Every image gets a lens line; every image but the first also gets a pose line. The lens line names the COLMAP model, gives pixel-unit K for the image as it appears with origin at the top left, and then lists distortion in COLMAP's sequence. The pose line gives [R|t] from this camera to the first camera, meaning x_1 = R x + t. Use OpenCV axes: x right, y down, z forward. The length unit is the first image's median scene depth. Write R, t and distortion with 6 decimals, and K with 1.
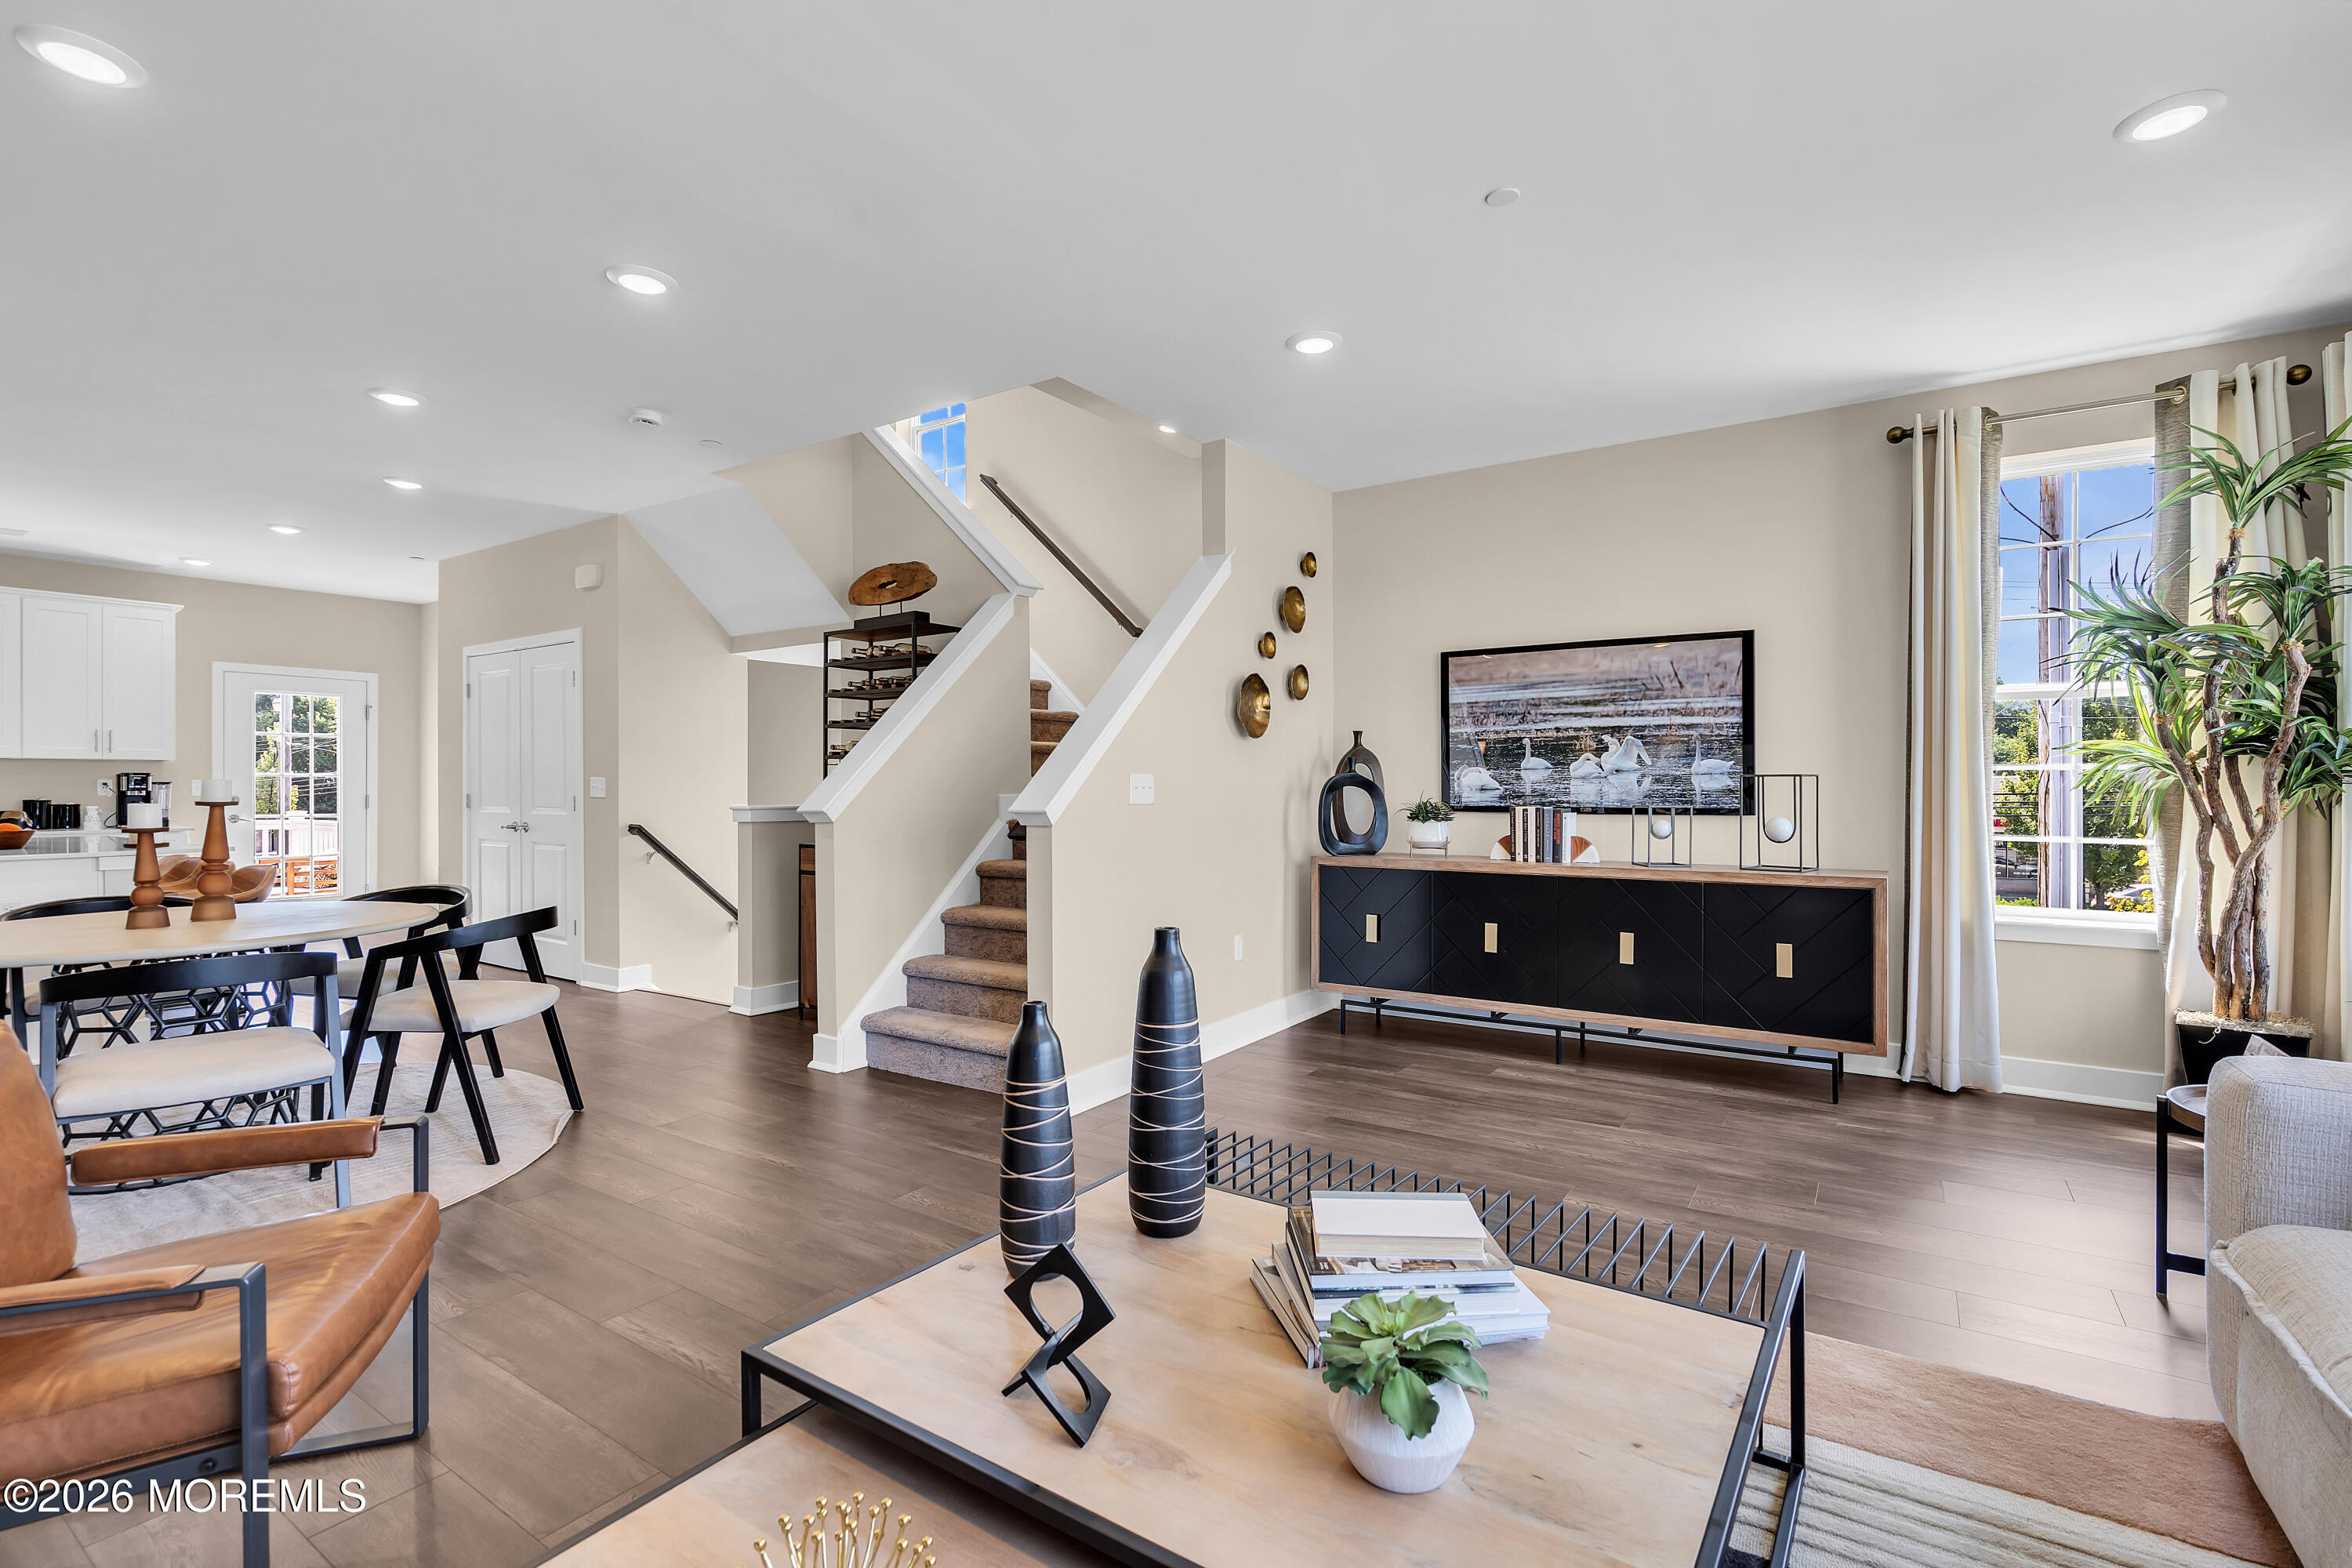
lens RADIAL K [[1072.4, 0, 1184.5], [0, 1072.4, 788.4], [0, 0, 1]] dist [-0.006251, 0.003281]
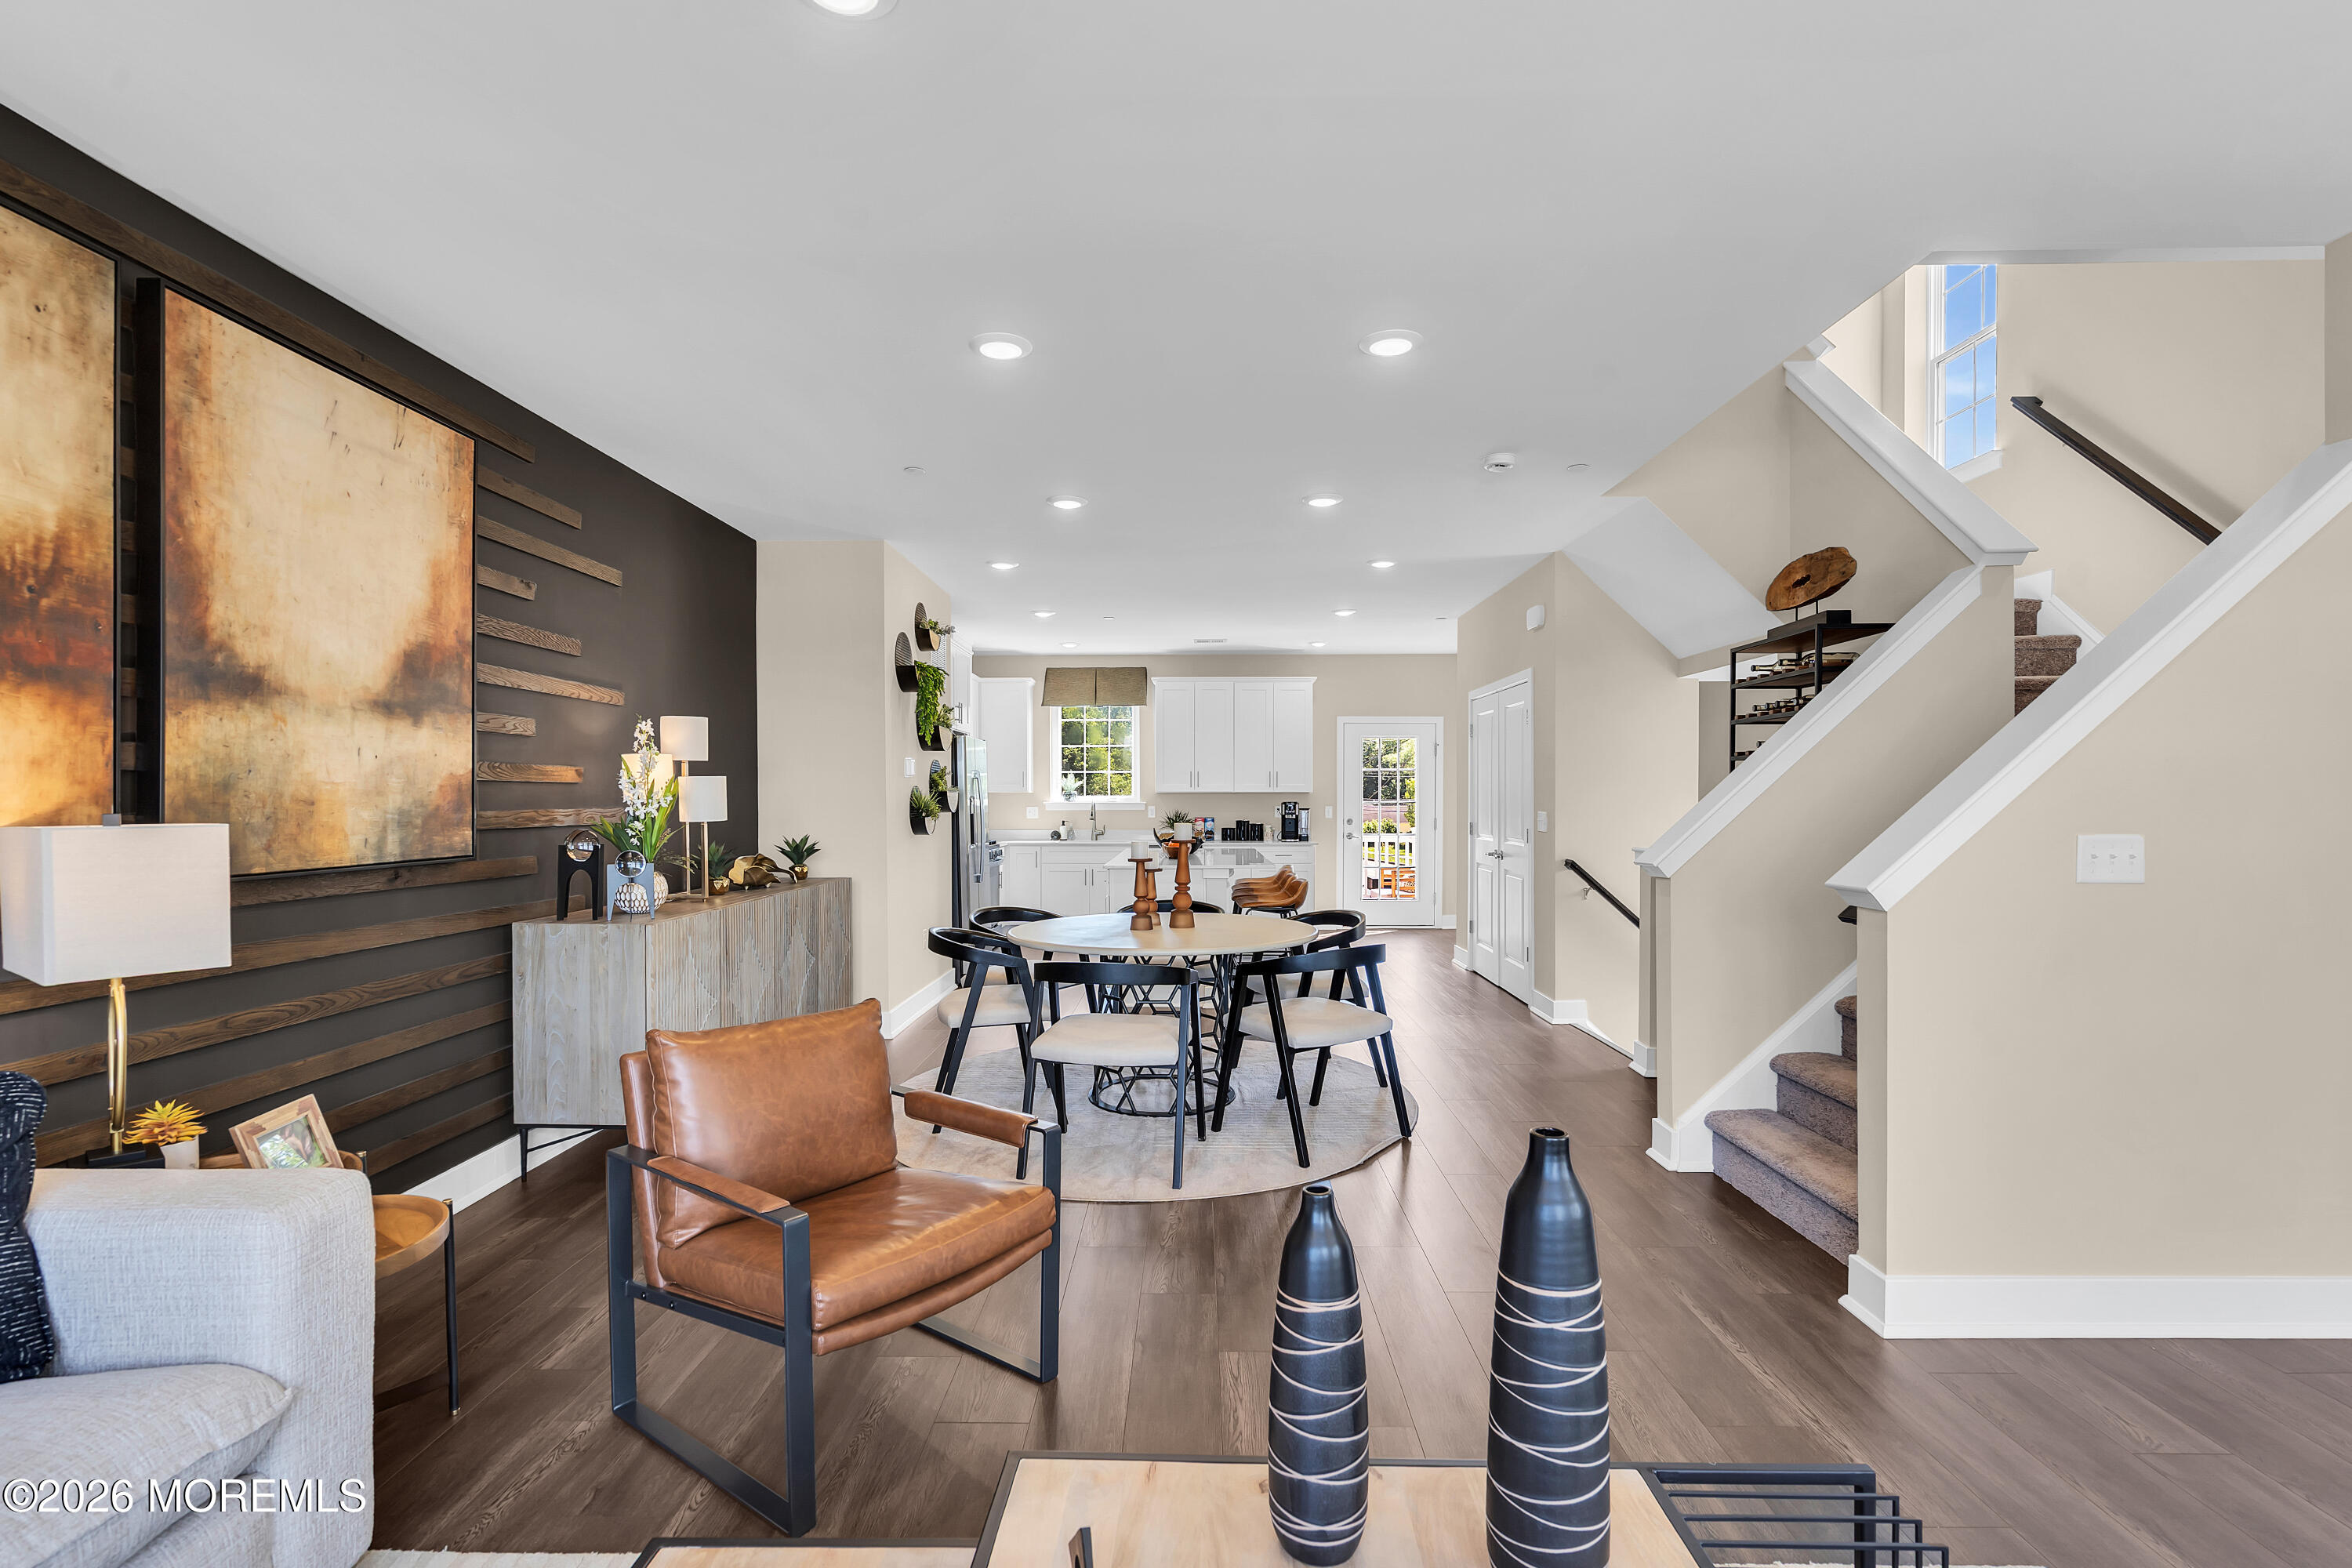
lens RADIAL K [[1072.4, 0, 1180.4], [0, 1072.4, 808.3], [0, 0, 1]] dist [-0.006251, 0.003281]
pose [[0.544059, 0.009763, -0.838990, 0.162825], [-0.003013, 0.999949, 0.009682, -0.028692], [0.839042, -0.002740, 0.544060, 0.186944]]
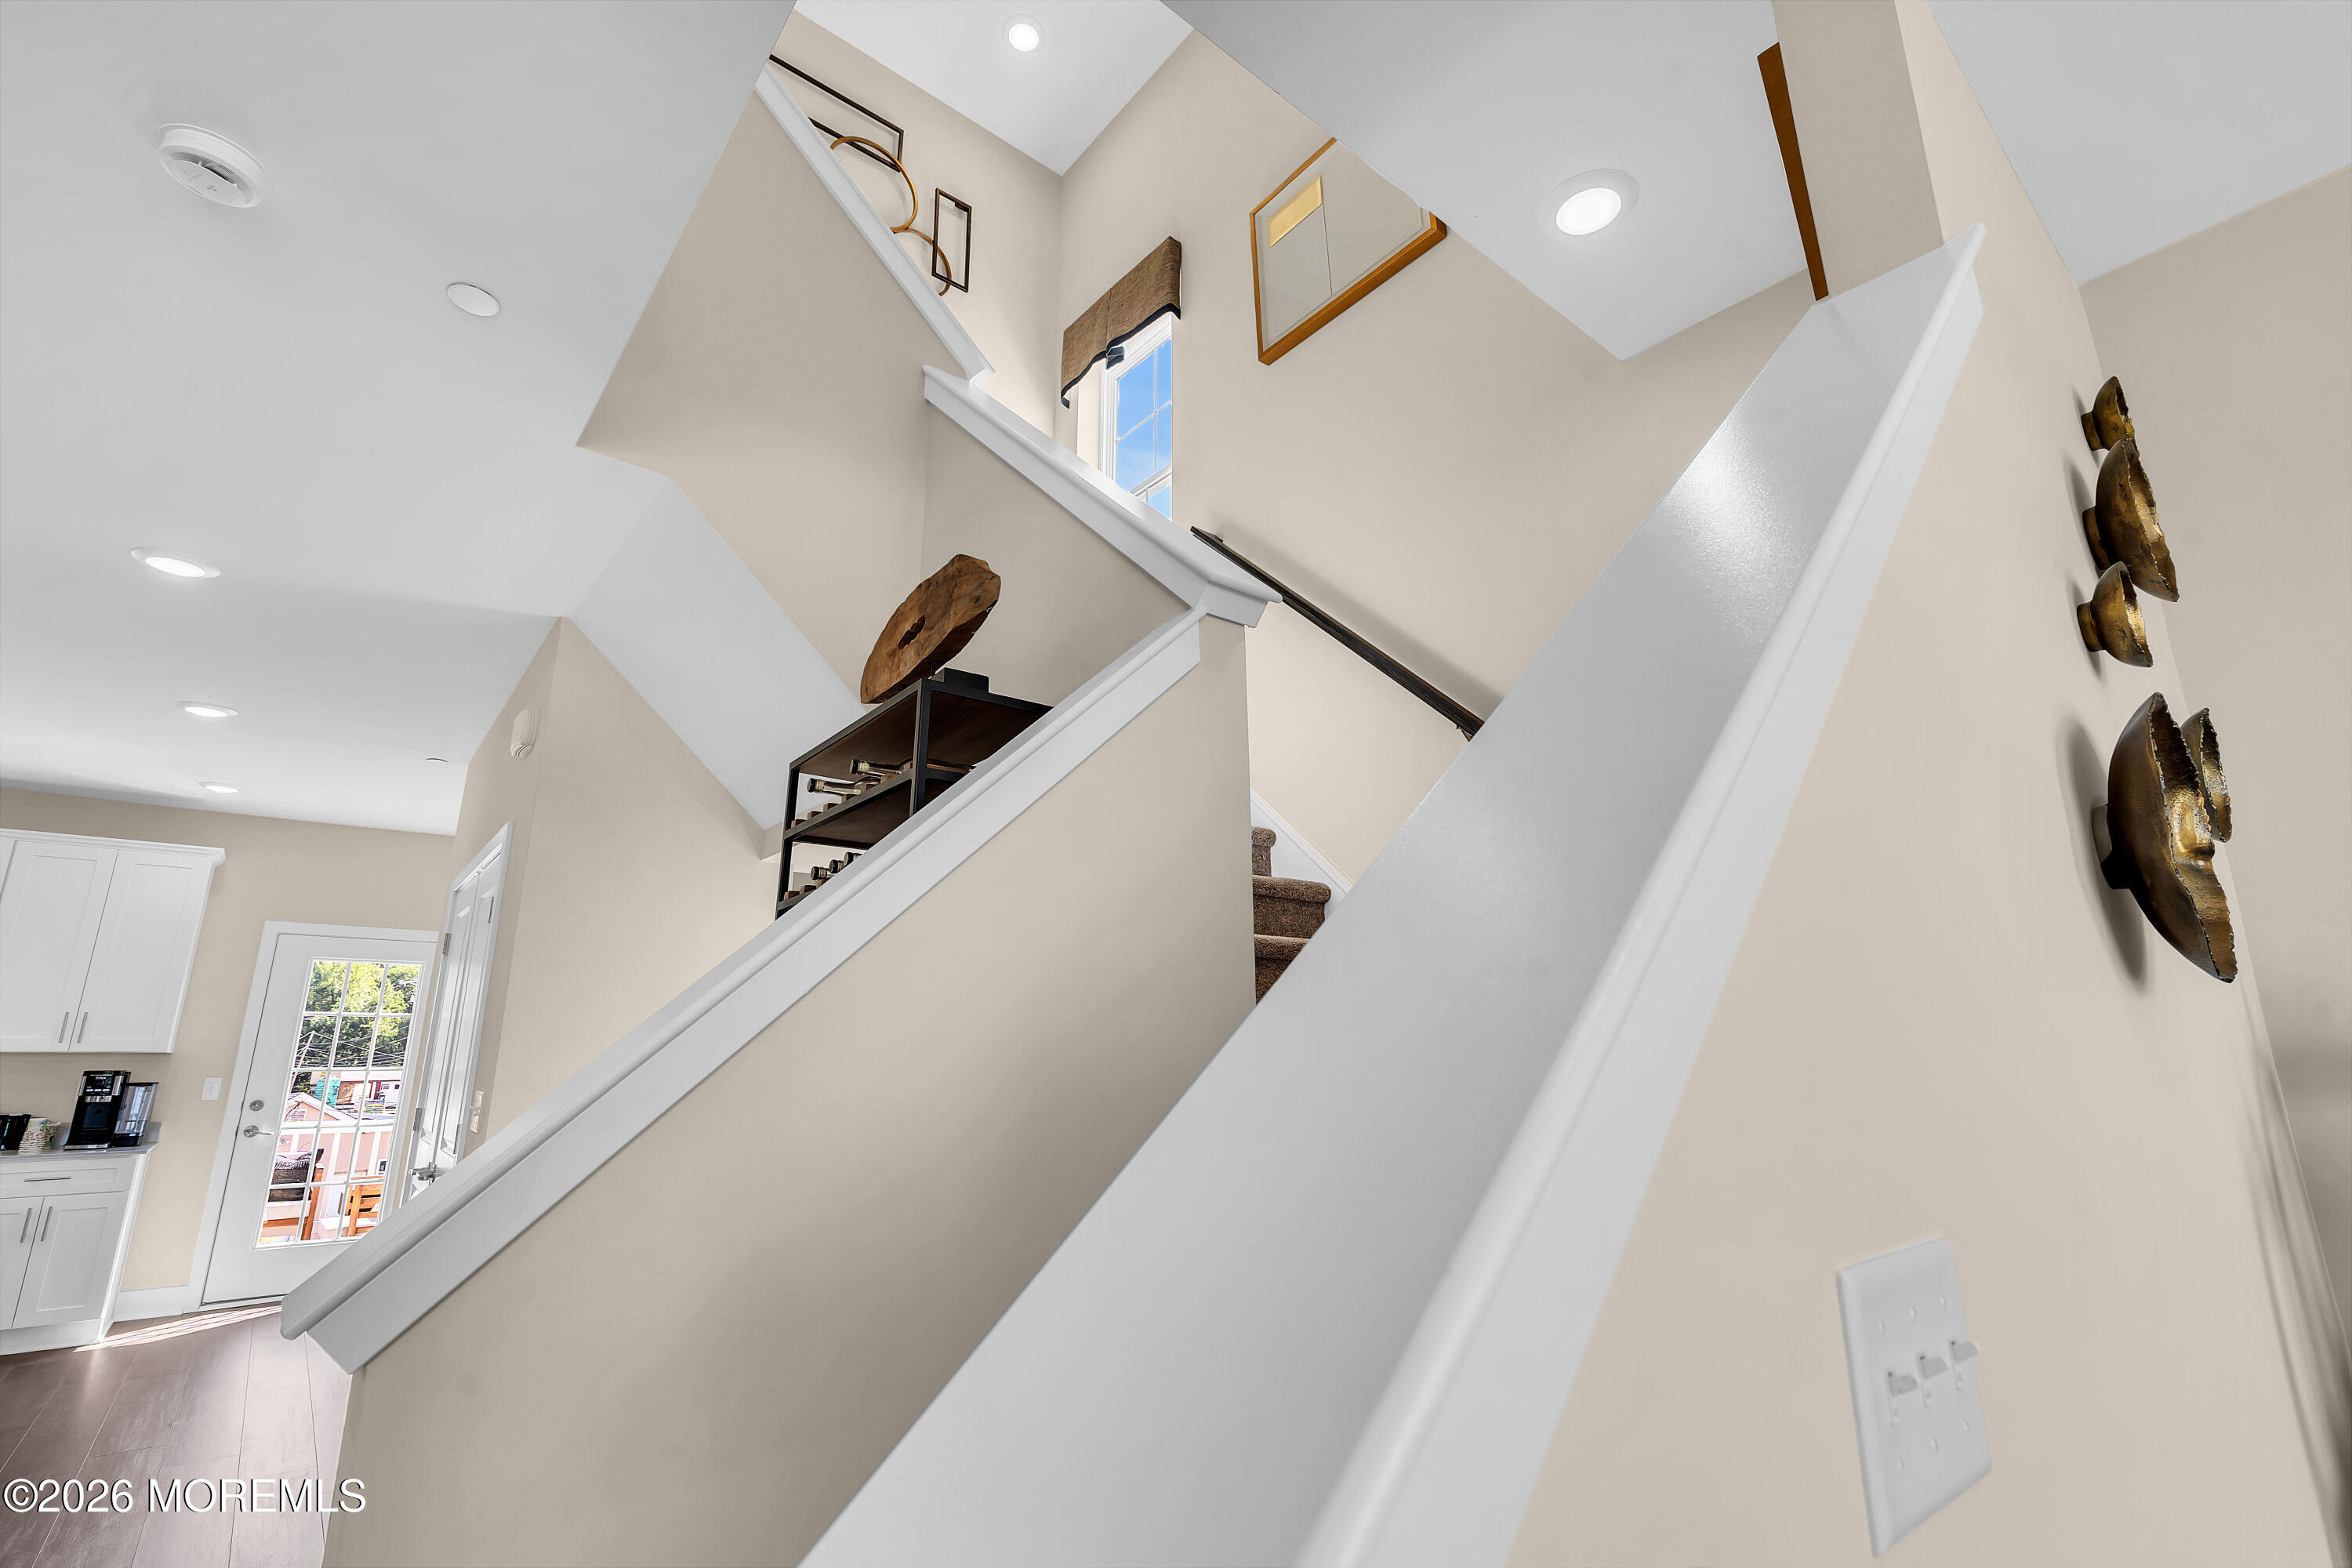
lens RADIAL K [[1072.4, 0, 1173.2], [0, 1072.4, 779.8], [0, 0, 1]] dist [-0.006251, 0.003281]
pose [[0.955306, -0.076113, -0.285652, -0.071969], [0.001174, 0.967256, -0.253802, -0.031053], [0.295616, 0.242123, 0.924114, 0.731670]]
